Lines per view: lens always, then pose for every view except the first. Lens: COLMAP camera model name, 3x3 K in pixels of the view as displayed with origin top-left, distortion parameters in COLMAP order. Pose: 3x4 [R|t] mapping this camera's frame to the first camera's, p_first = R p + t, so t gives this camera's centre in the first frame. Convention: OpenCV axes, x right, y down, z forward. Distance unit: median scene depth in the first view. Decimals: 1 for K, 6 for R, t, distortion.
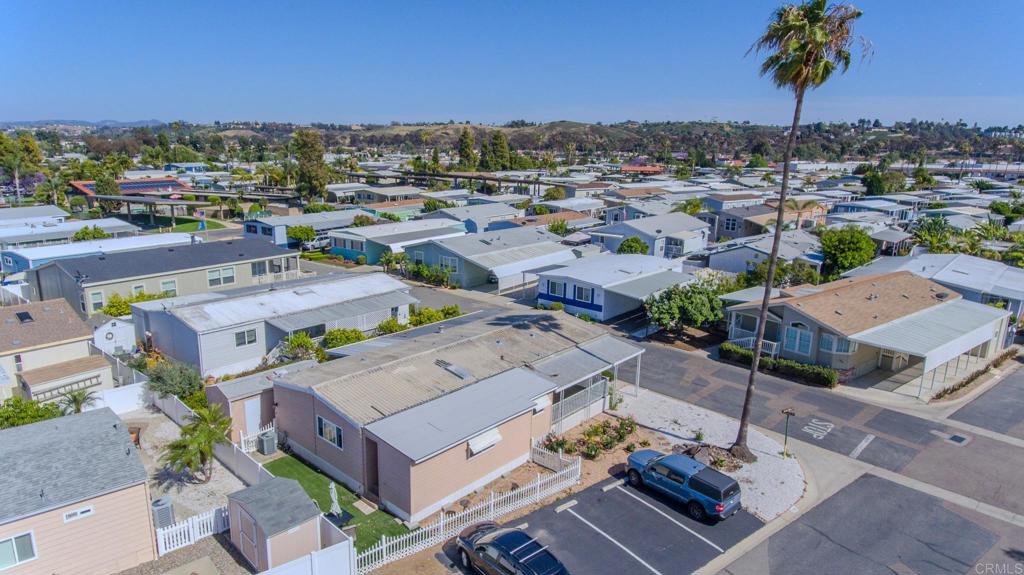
lens RADIAL K [[603.0, 0, 491.9], [0, 603.0, 287.9], [0, 0, 1]] dist [0.004568, -0.007945]
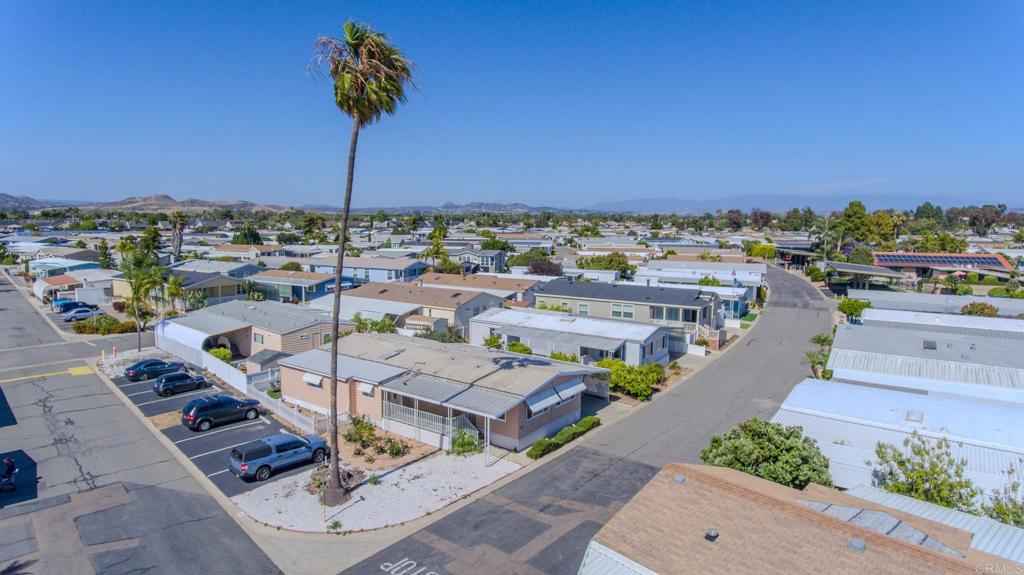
lens RADIAL K [[603.0, 0, 491.9], [0, 603.0, 287.9], [0, 0, 1]] dist [0.004568, -0.007945]
pose [[0.095778, 0.100923, -0.990273, 0.728141], [-0.231962, 0.969720, 0.076394, -0.094515], [0.967998, 0.222389, 0.116288, 0.570049]]
